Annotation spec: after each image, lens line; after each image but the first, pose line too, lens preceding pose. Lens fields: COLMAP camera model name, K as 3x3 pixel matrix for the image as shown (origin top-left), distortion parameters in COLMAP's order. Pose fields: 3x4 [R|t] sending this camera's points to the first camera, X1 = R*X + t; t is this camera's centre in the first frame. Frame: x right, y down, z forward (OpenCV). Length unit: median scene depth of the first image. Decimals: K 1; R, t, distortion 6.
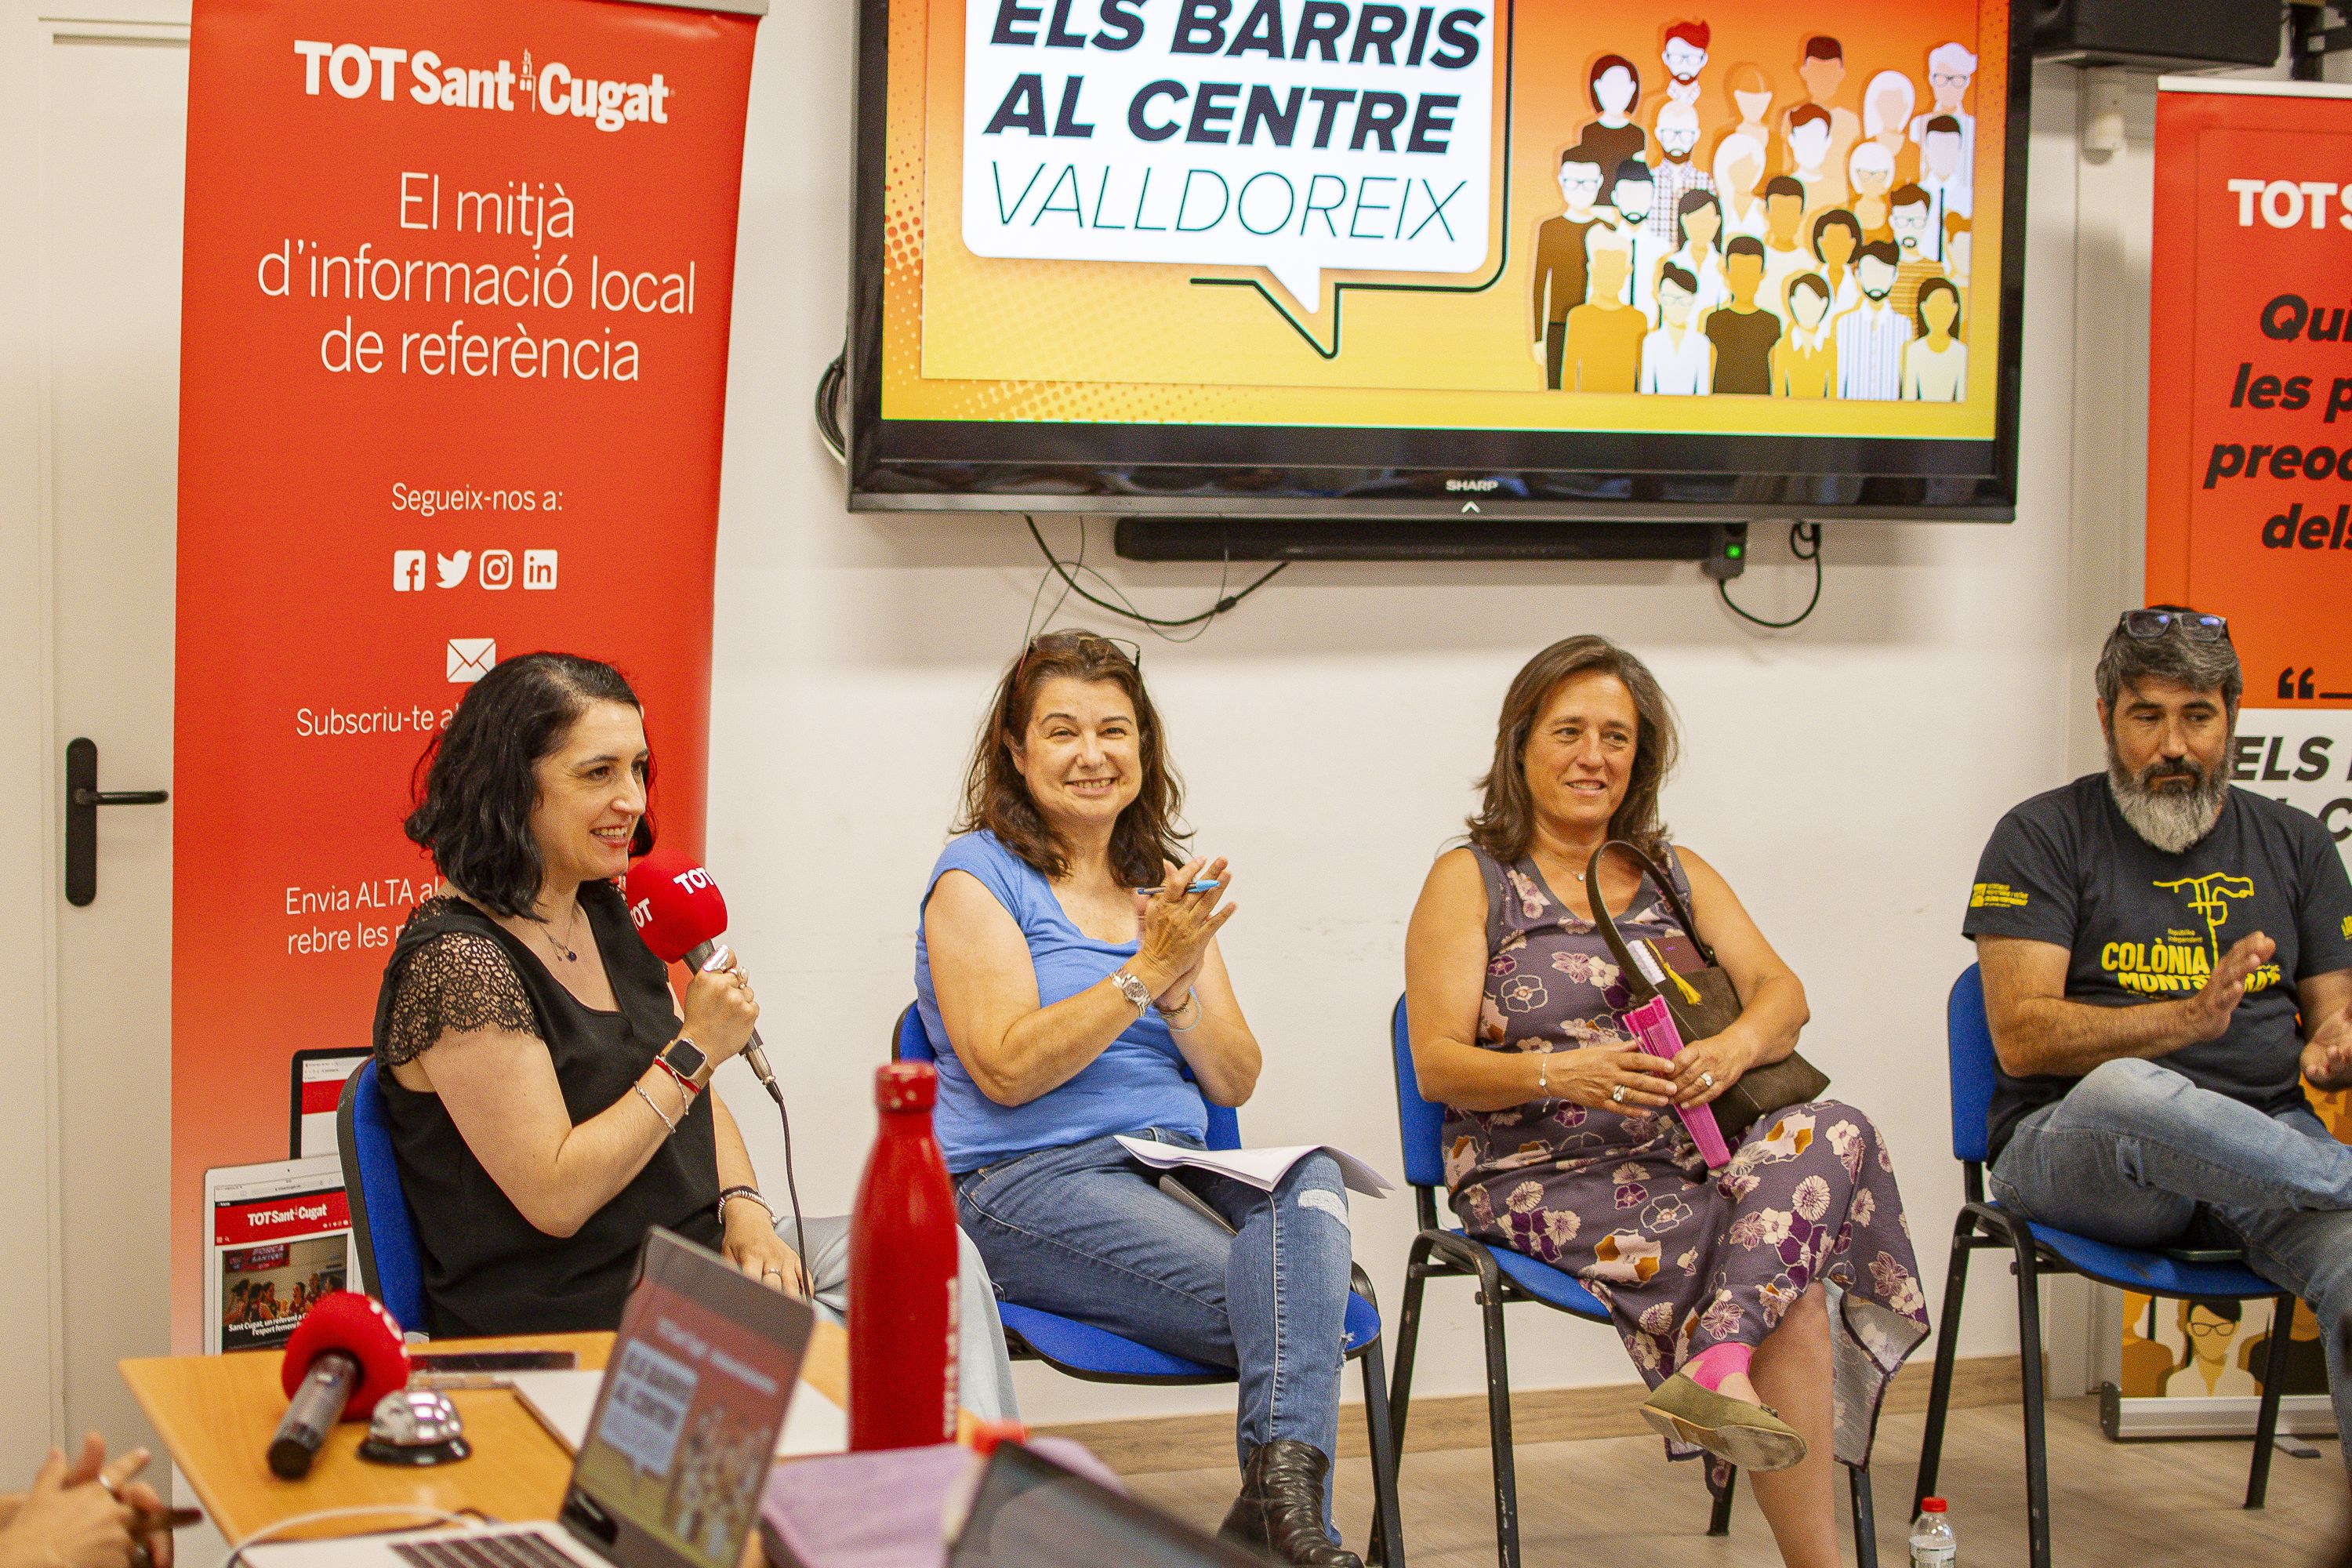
lens RADIAL K [[4065.5, 0, 1010.7], [0, 4065.5, 778.9], [0, 0, 1]] dist [-0.178851, 0.166045]
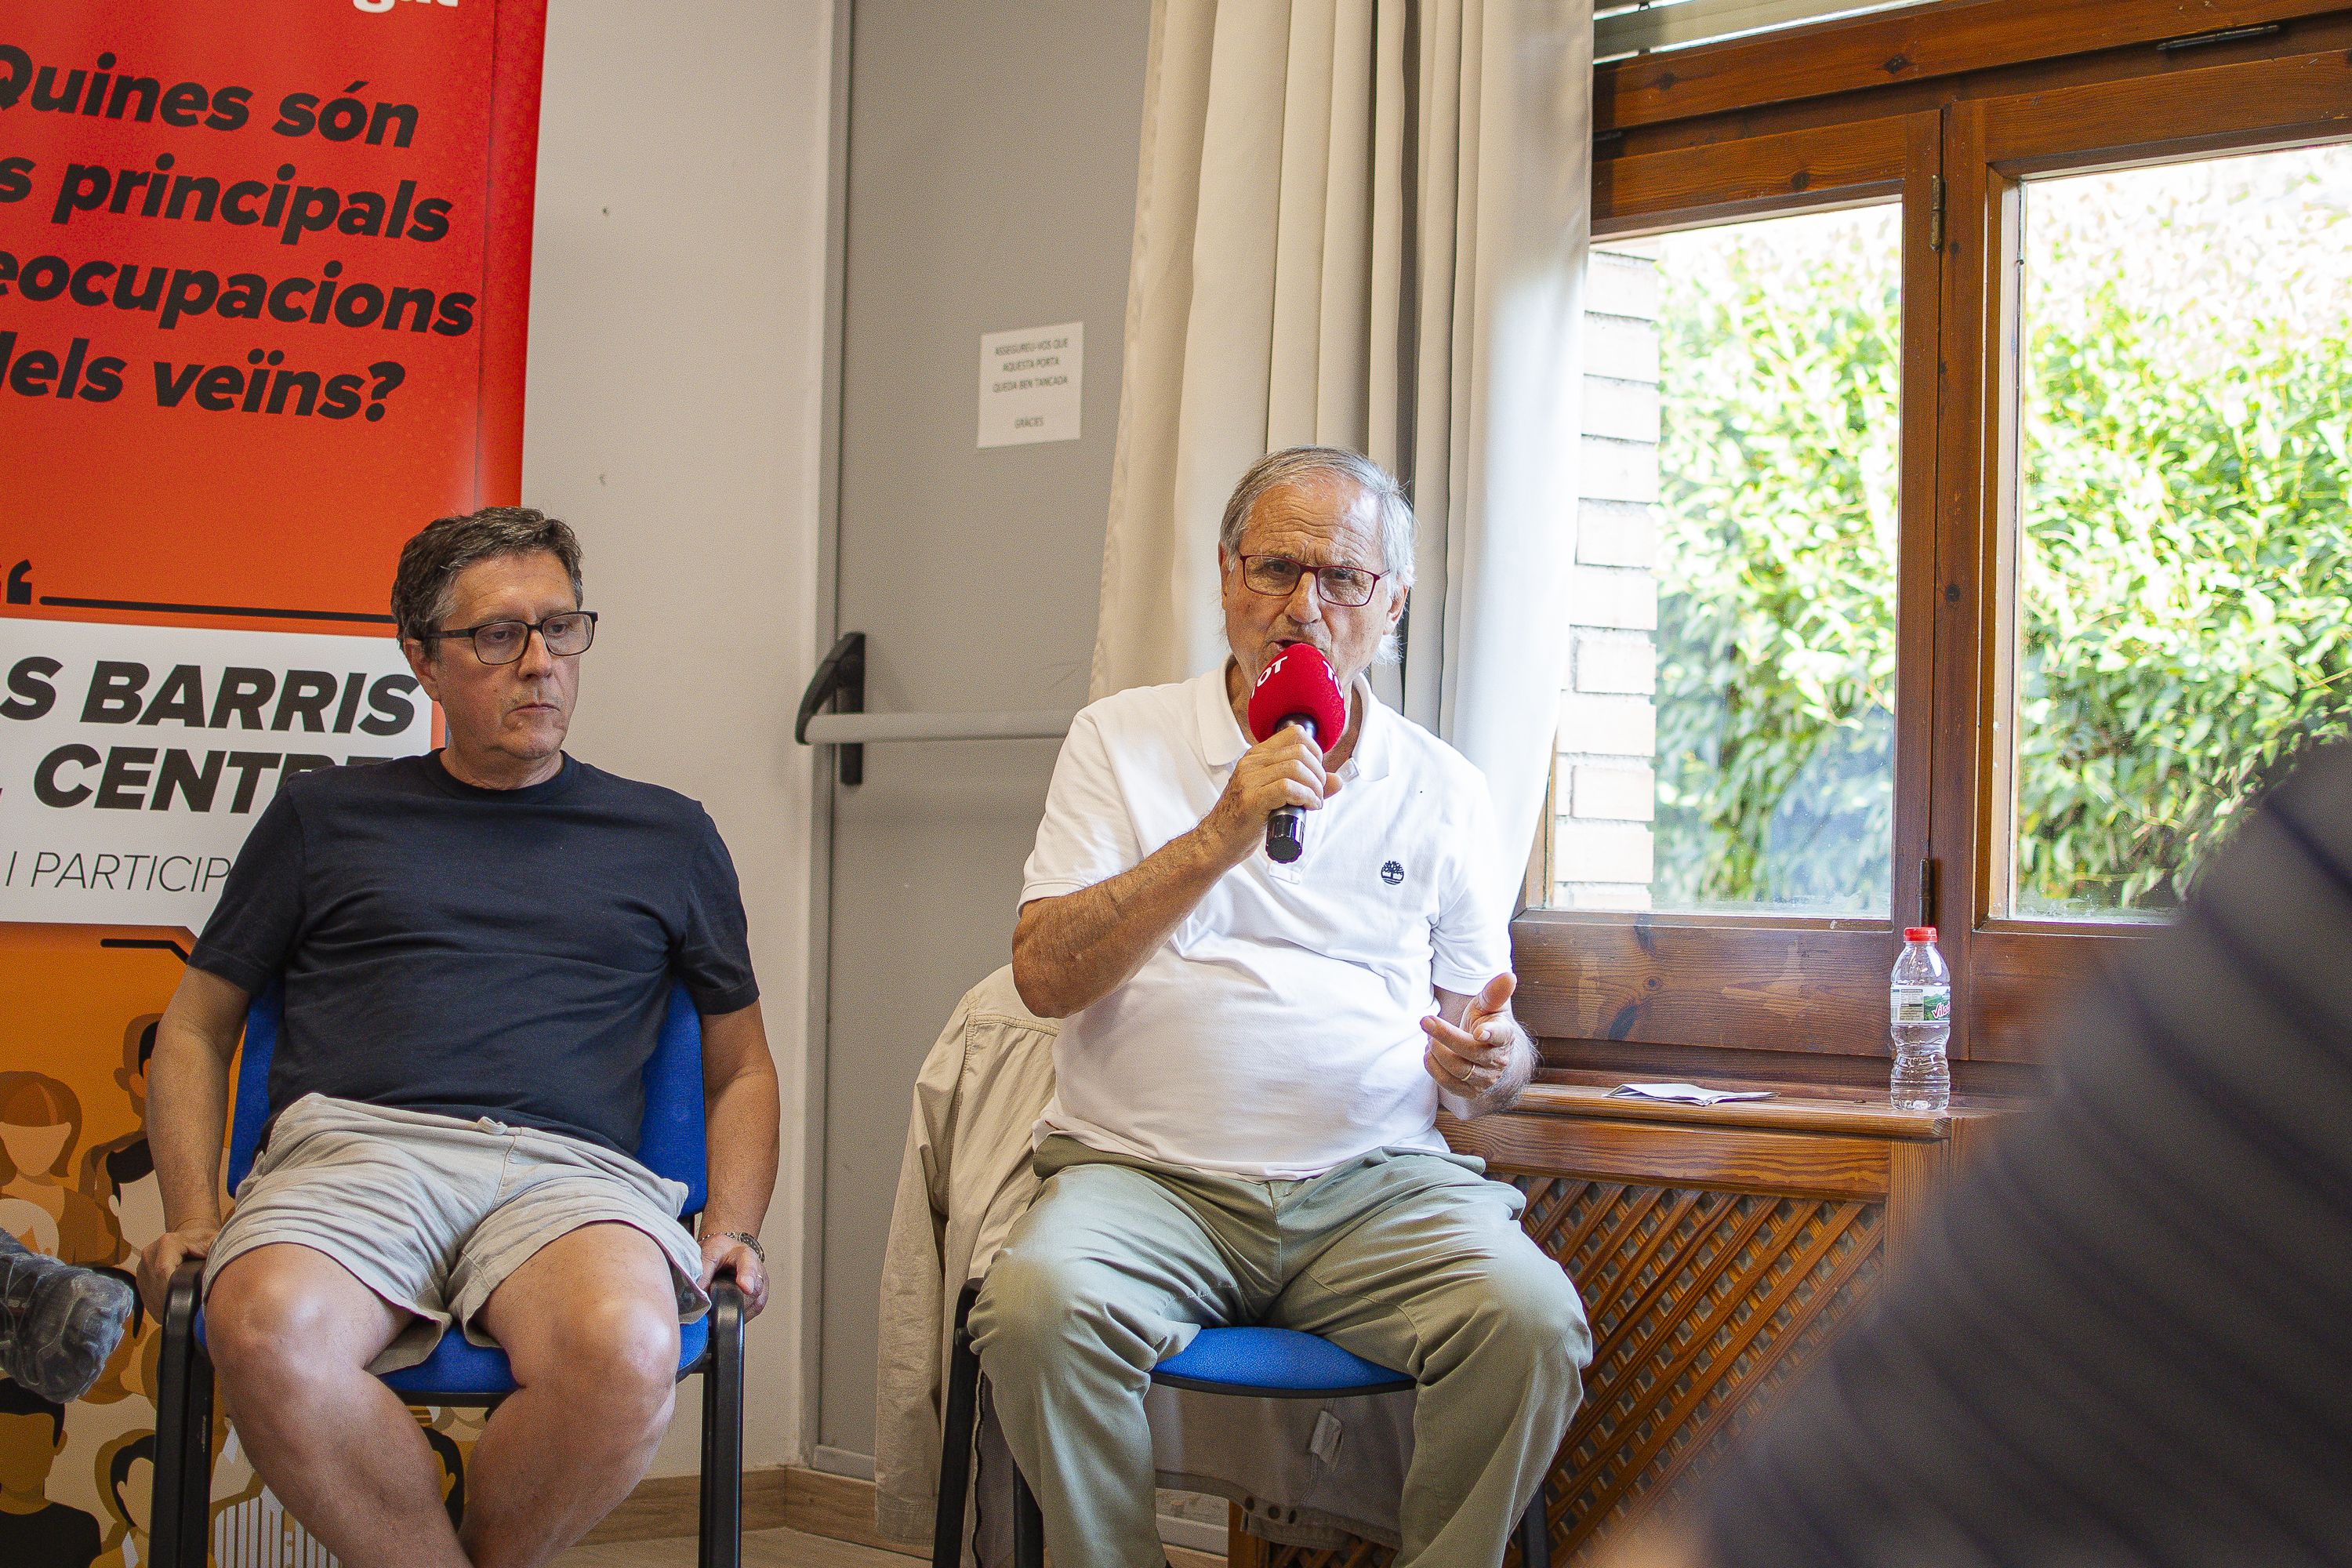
lens RADIAL K [[4140.8, 0, 1251.2], [0, 4140.8, 631.6], [0, 0, 1]] dist [-0.173383, 0.091908]
pose [[0.930282, 0.030983, 0.365534, 0.272696], [0.013059, 0.992999, -0.117402, 0.076517], [-0.366612, 0.113991, 0.923364, 0.254599]]
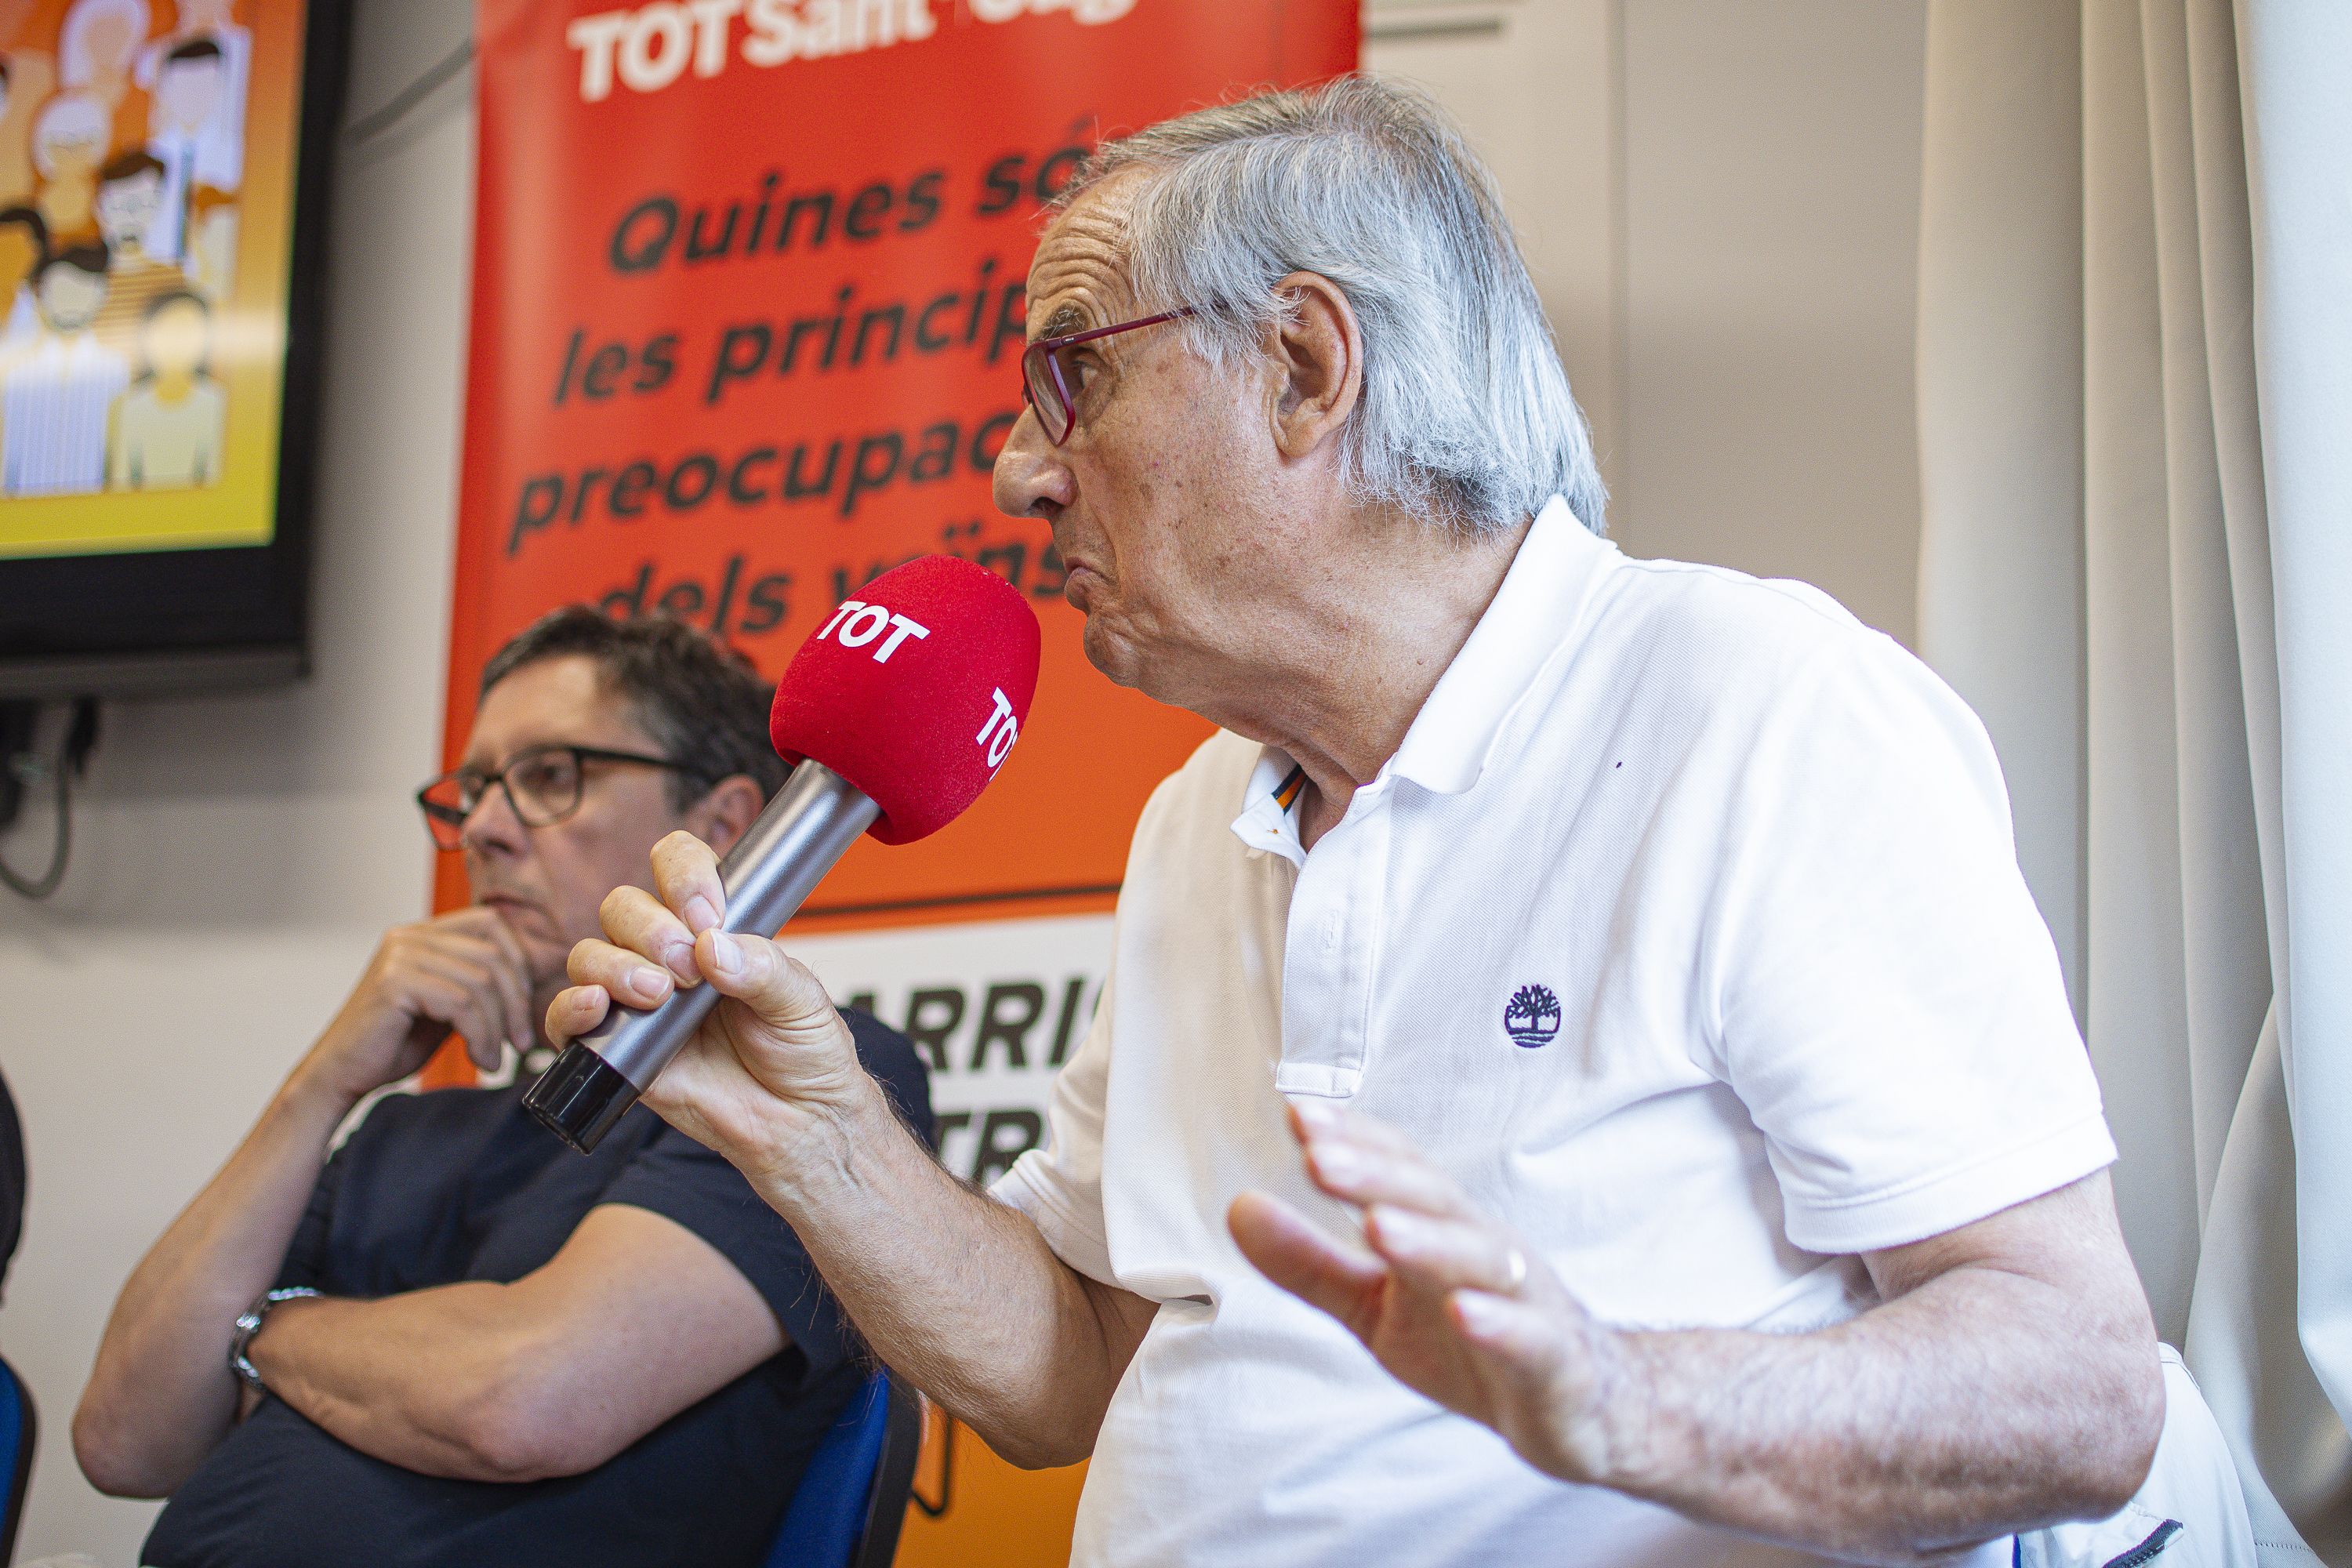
lens RADIAL K [[3622.6, 0, 1176.0], [0, 3622.6, 784.0], [0, 0, 1]] dist [-0.183324, 0.178505]
pose [[0.836824, -0.106185, -0.537076, 0.655000], [-0.046158, 0.963833, -0.262478, 0.084067], [0.545523, 0.244438, 0.801657, 0.686512]]
